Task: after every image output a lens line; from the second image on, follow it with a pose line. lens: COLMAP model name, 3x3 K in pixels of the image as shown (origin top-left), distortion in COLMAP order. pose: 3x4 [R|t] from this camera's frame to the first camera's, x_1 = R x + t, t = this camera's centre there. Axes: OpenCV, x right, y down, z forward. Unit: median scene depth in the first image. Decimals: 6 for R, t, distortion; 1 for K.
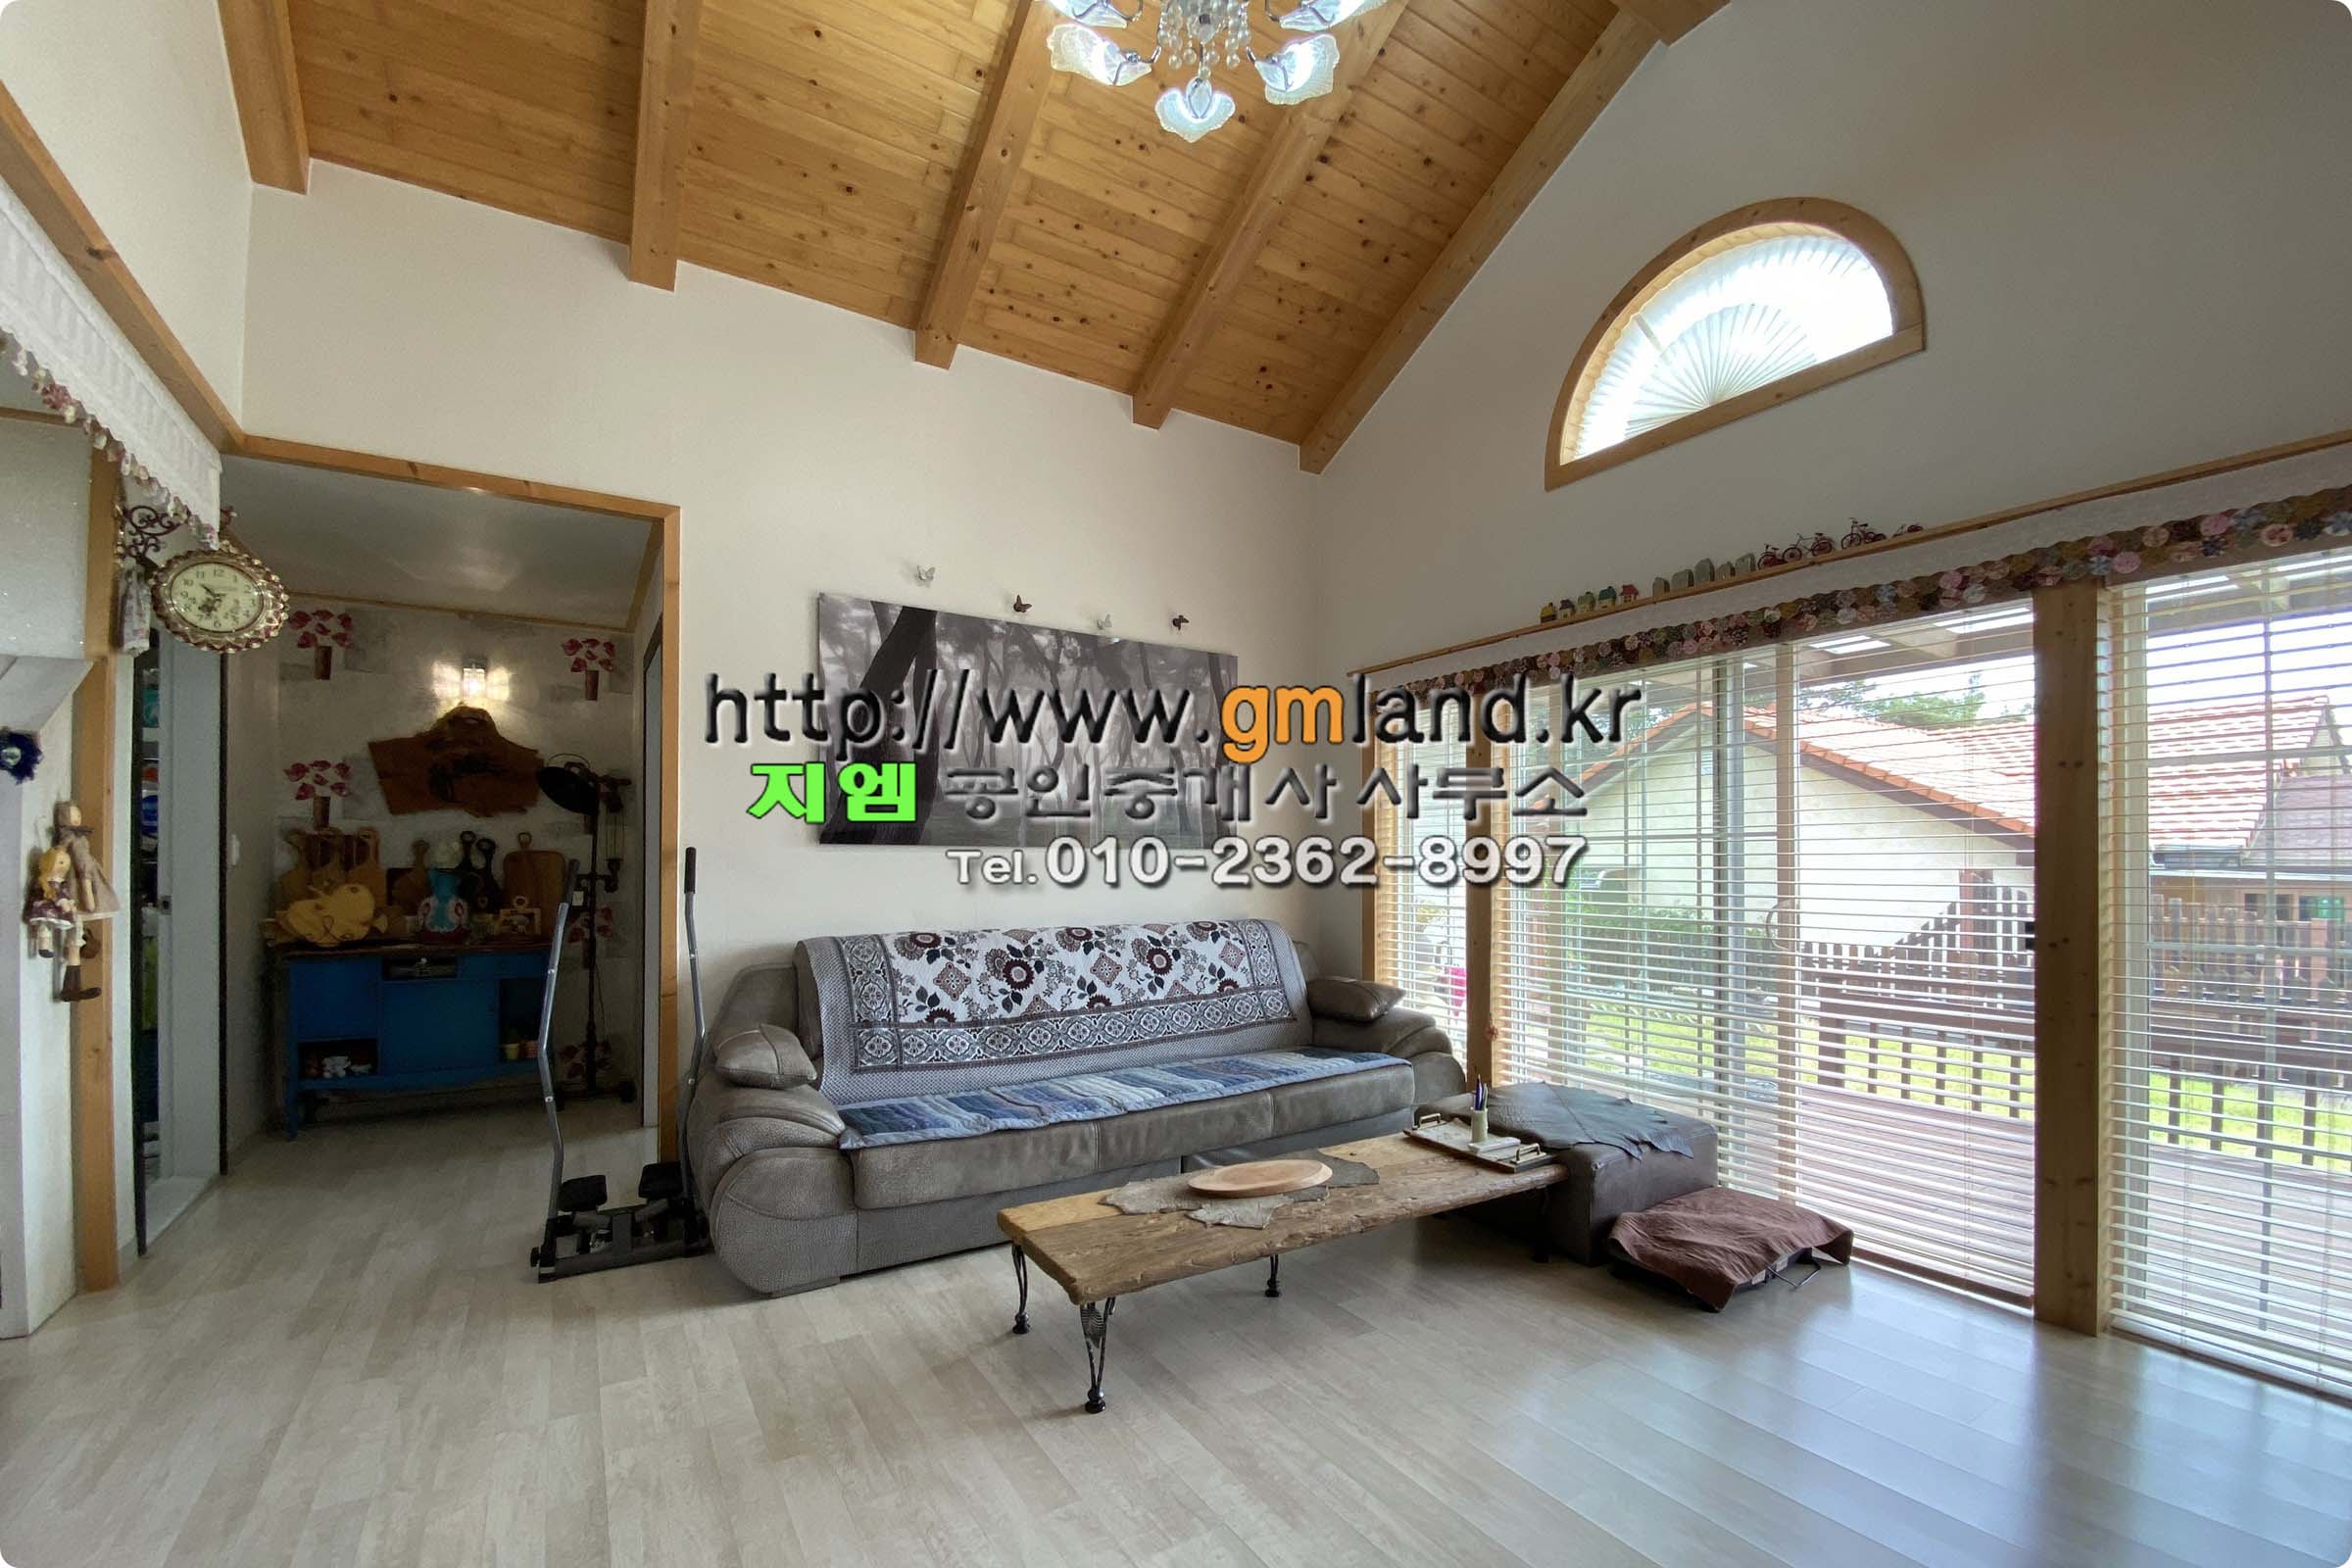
lens RADIAL K [[967.6, 0, 1174.8], [0, 967.6, 863.6], [0, 0, 1]] dist [0.024119, 0.000013]
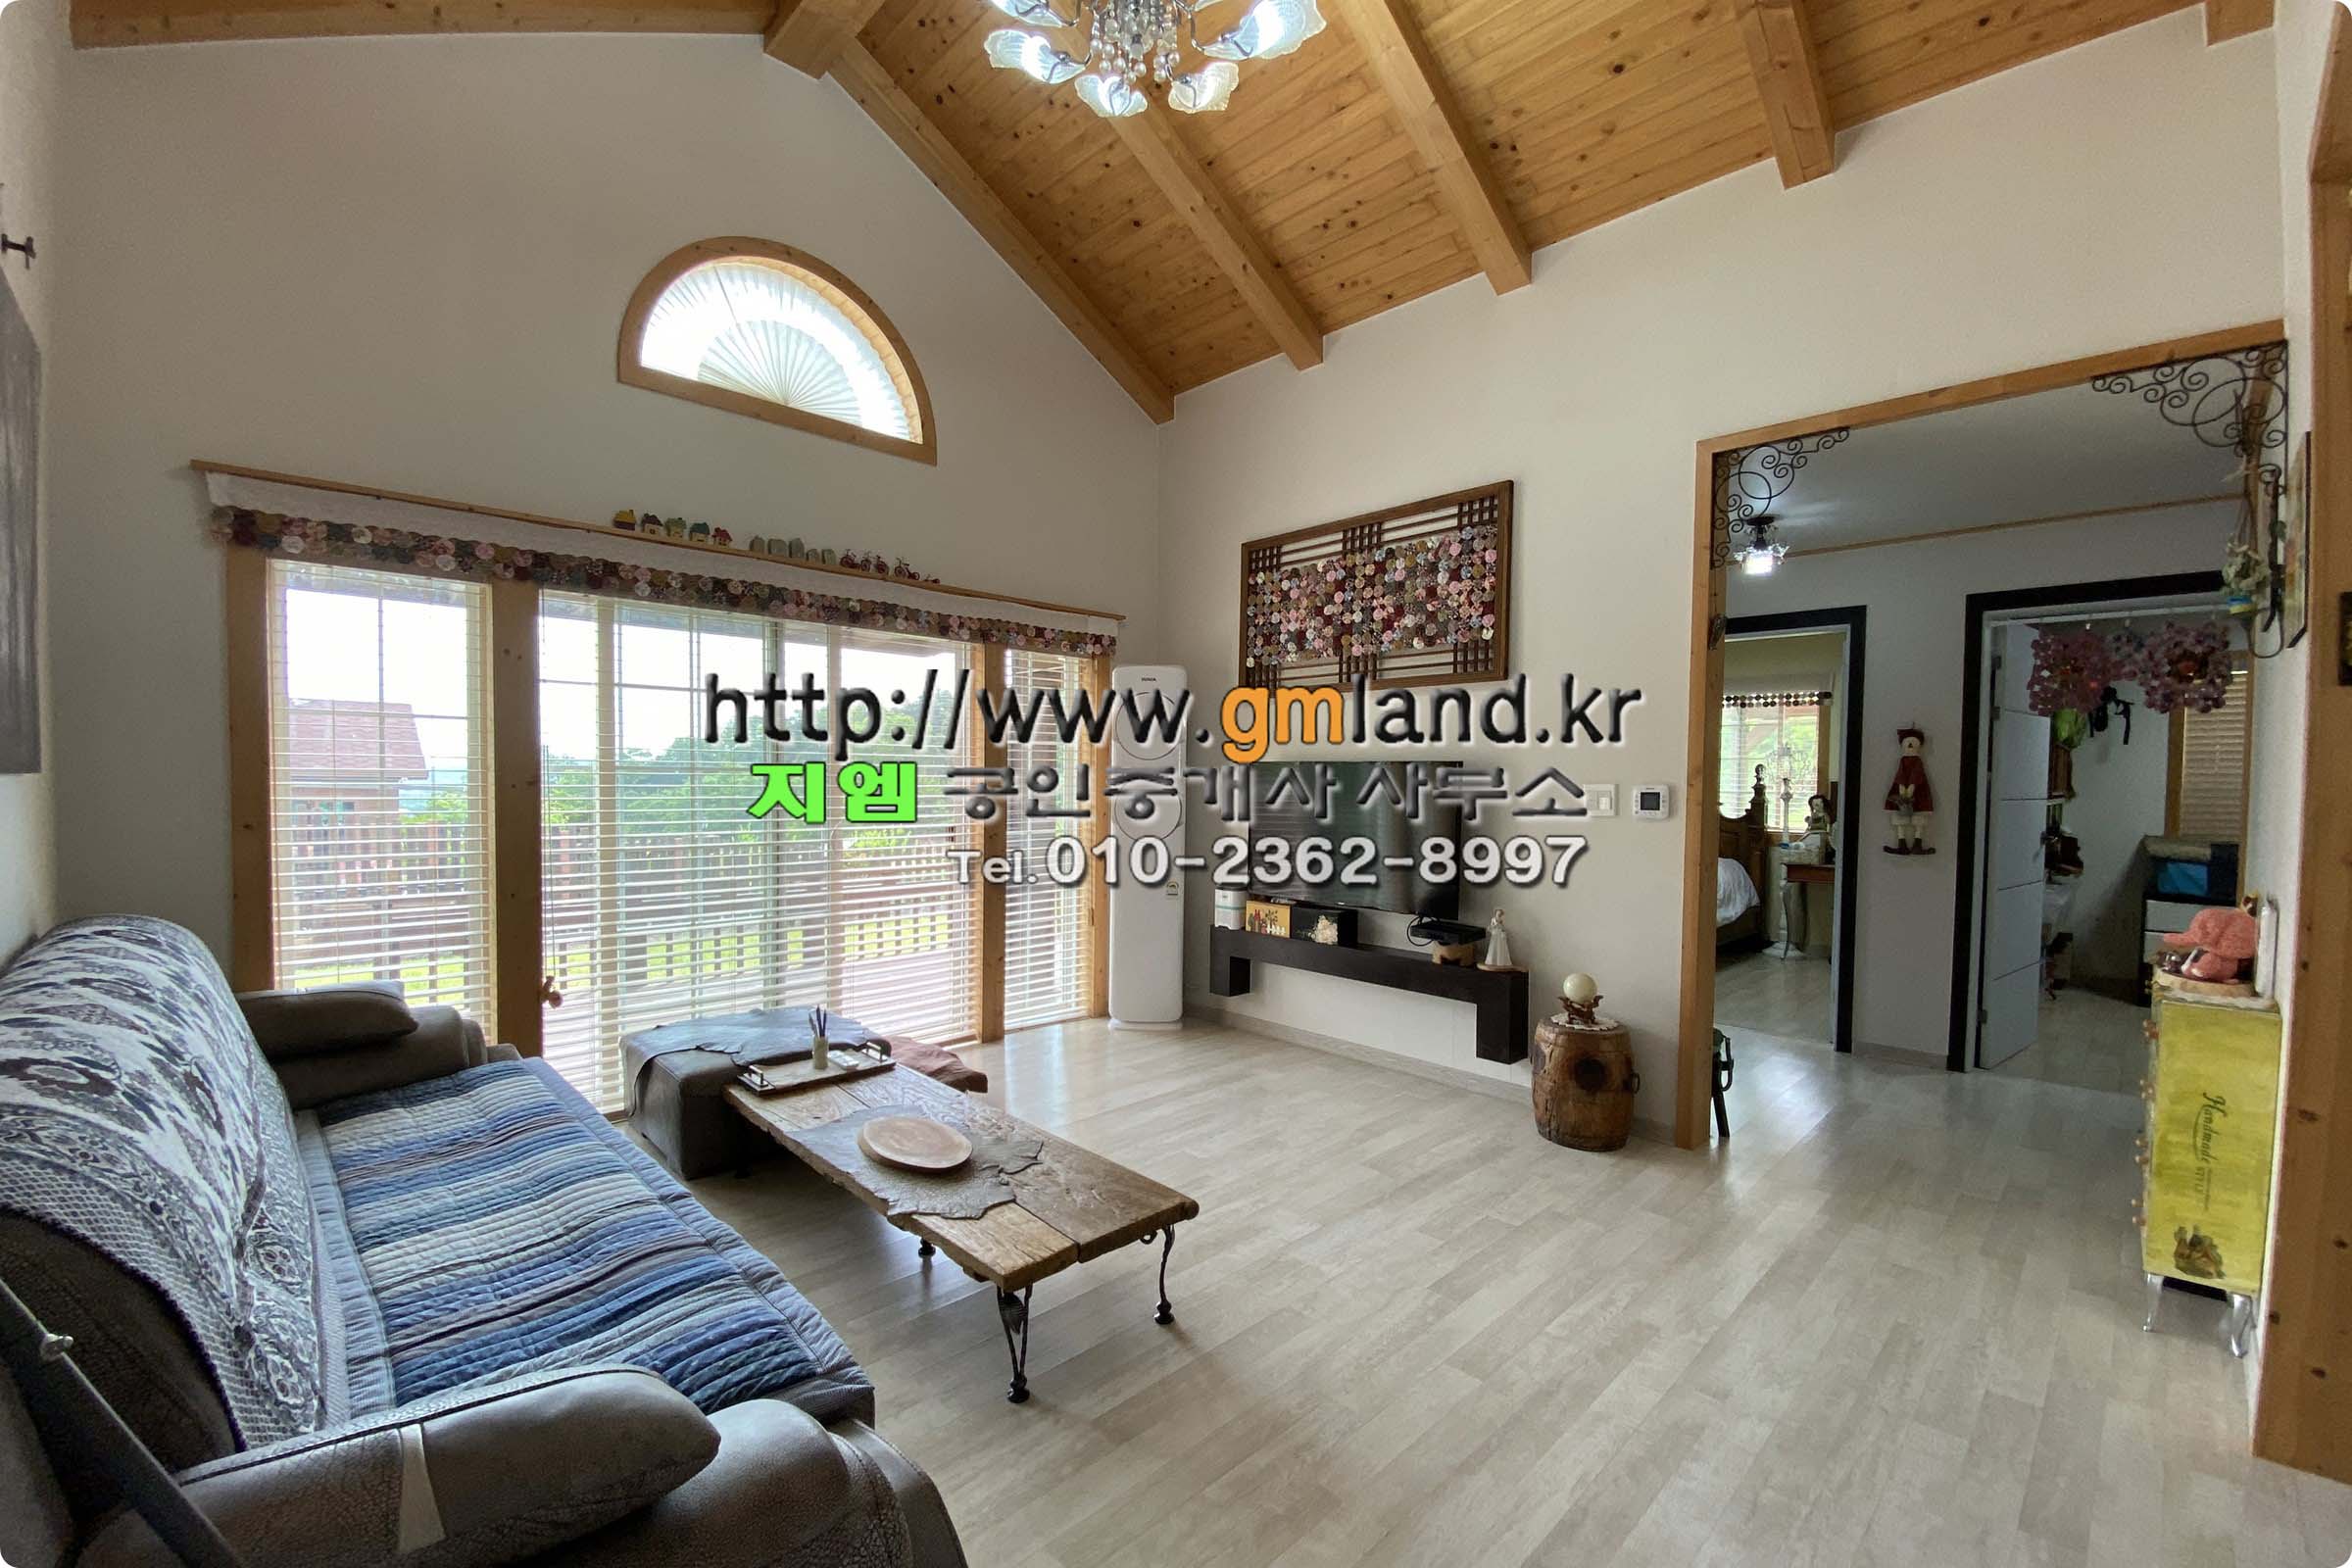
lens RADIAL K [[983.1, 0, 1169.2], [0, 983.1, 812.1], [0, 0, 1]] dist [0.025791, 0.000087]
pose [[-0.207904, -0.036415, 0.977471, -0.774901], [-0.009270, 0.999335, 0.035258, -0.026023], [-0.978105, -0.001731, -0.208103, 0.843397]]
